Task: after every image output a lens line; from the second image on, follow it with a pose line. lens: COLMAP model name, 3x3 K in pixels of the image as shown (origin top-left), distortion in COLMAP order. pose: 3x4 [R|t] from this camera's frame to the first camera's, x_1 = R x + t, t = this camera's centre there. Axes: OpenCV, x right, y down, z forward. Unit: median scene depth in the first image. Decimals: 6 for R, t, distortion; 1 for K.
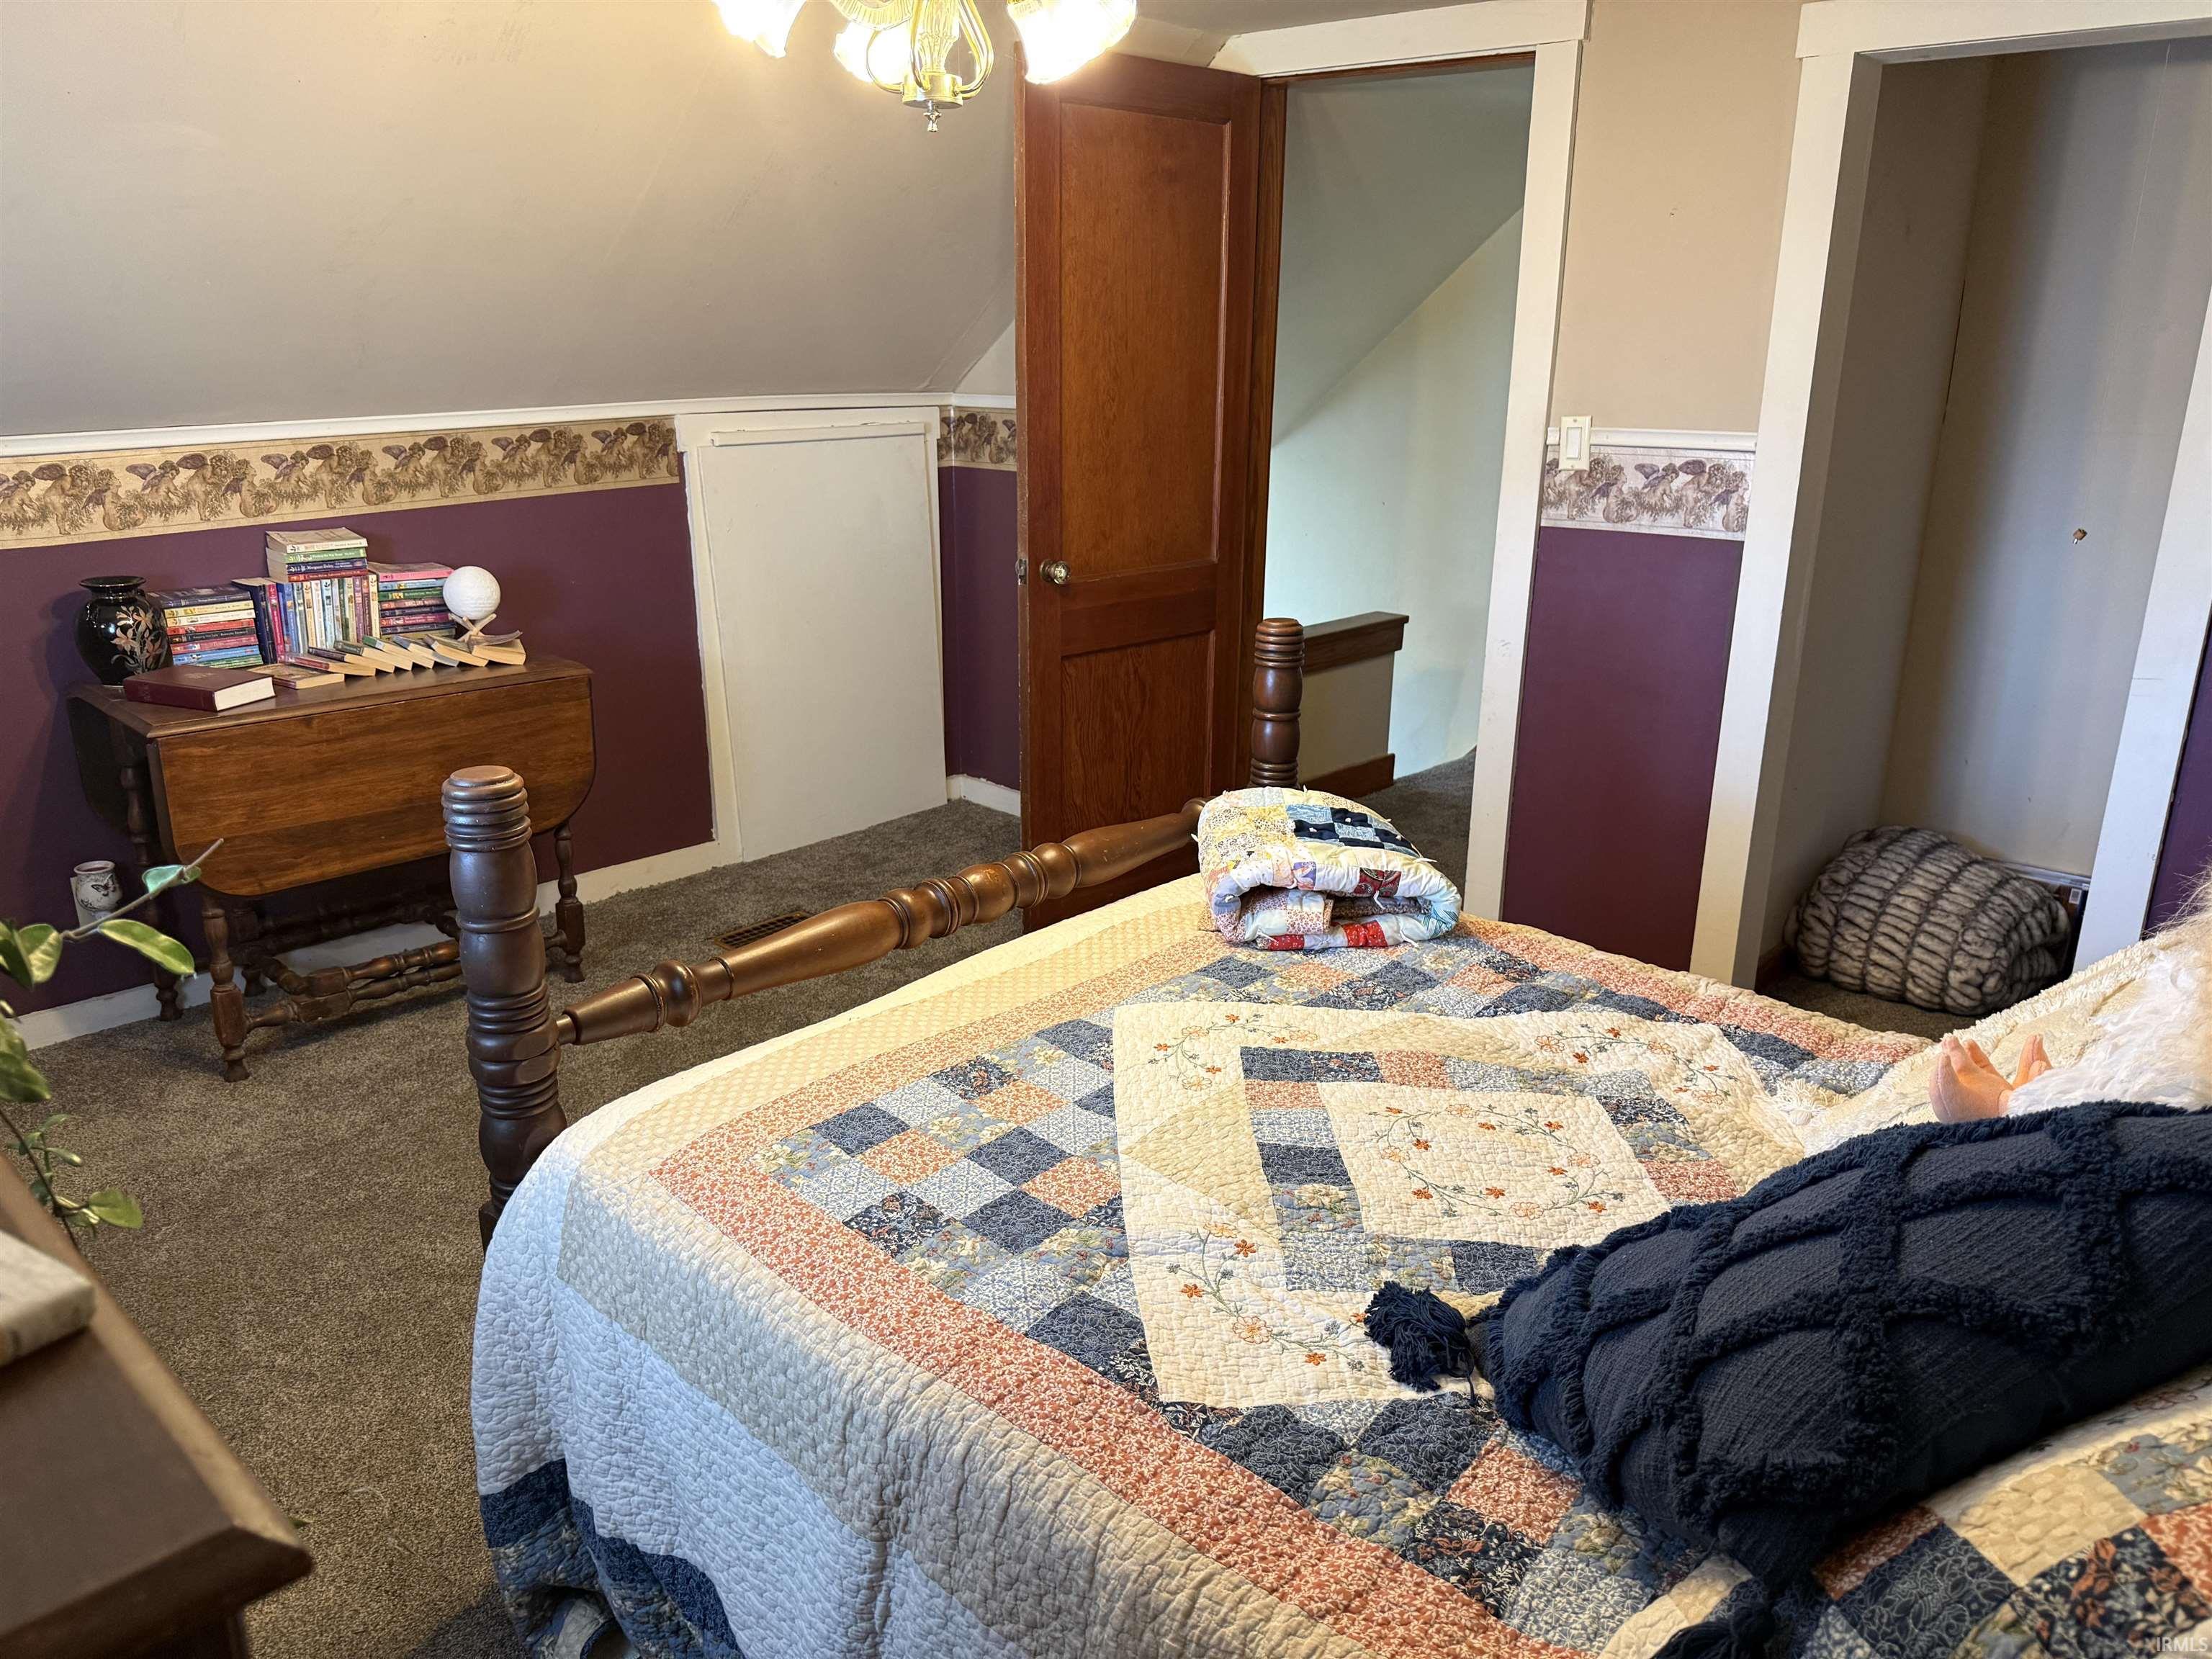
lens RADIAL K [[1553.1, 0, 1103.2], [0, 1553.1, 830.1], [0, 0, 1]] dist [0.091444, -0.163071]
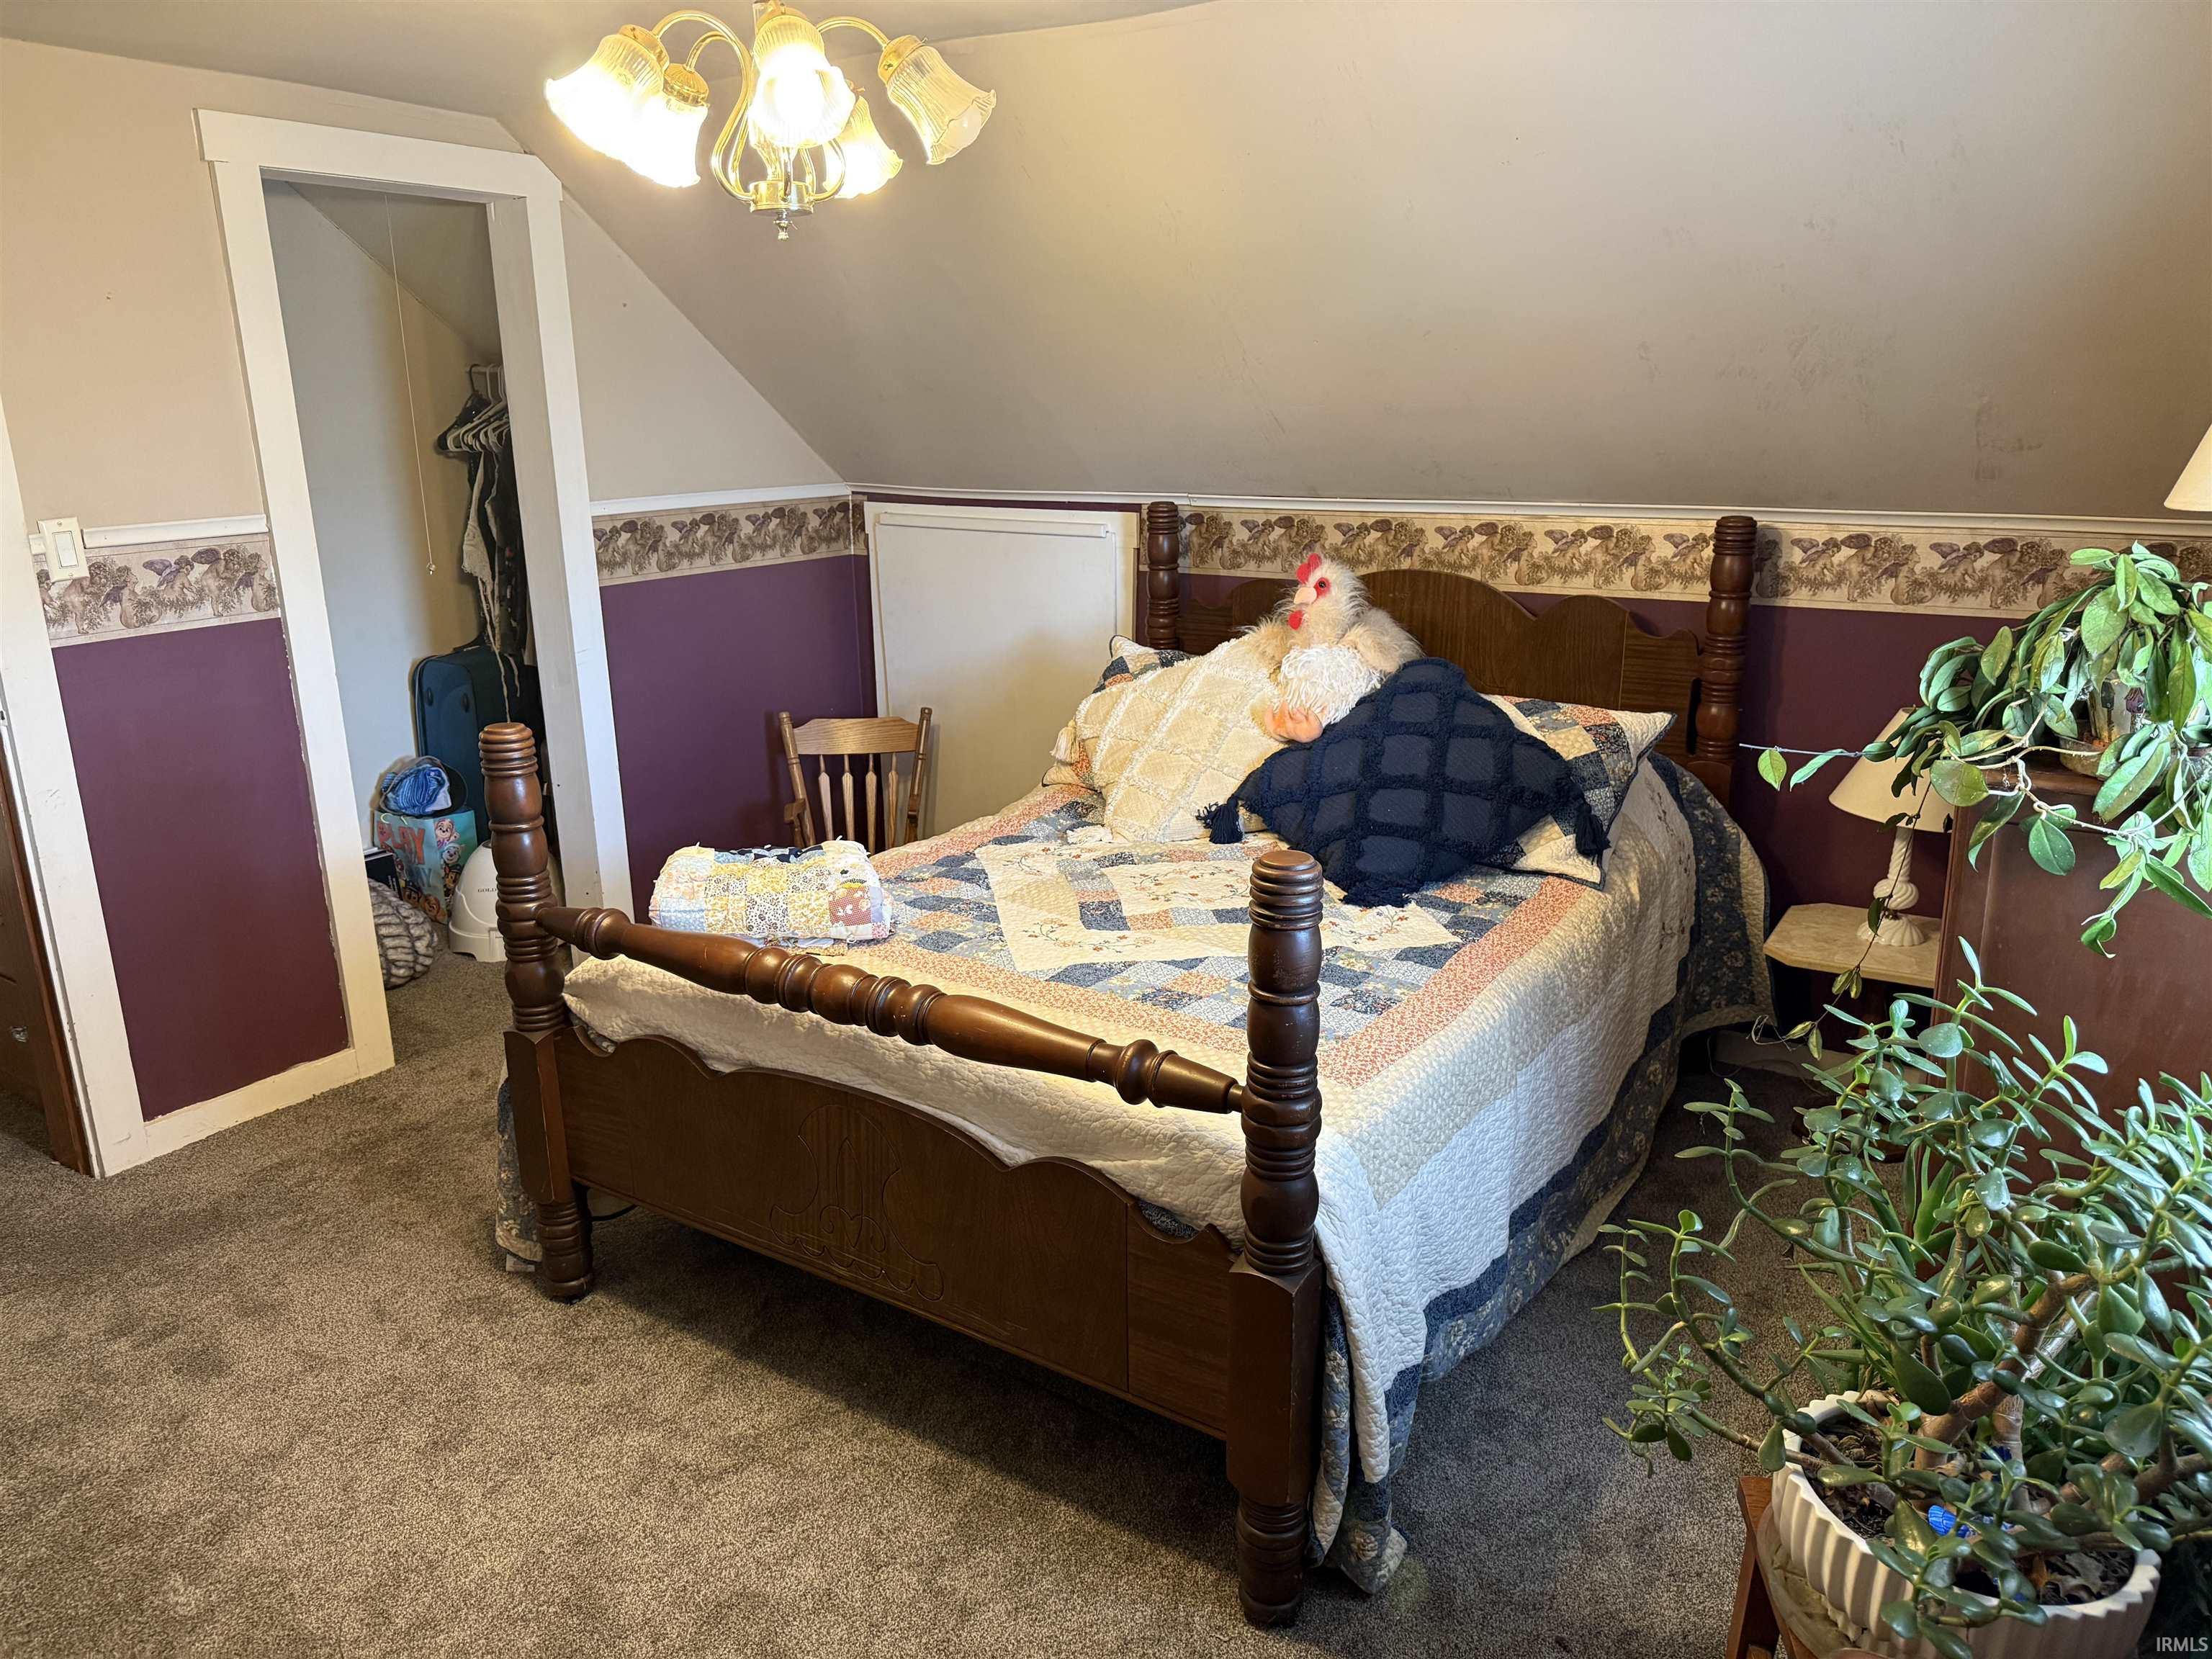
lens RADIAL K [[1553.1, 0, 1103.2], [0, 1553.1, 830.1], [0, 0, 1]] dist [0.091444, -0.163071]
pose [[-0.159141, -0.269487, 0.949764, -0.817427], [0.299678, 0.903446, 0.306559, -0.246178], [-0.940674, 0.333409, -0.063016, 0.694931]]
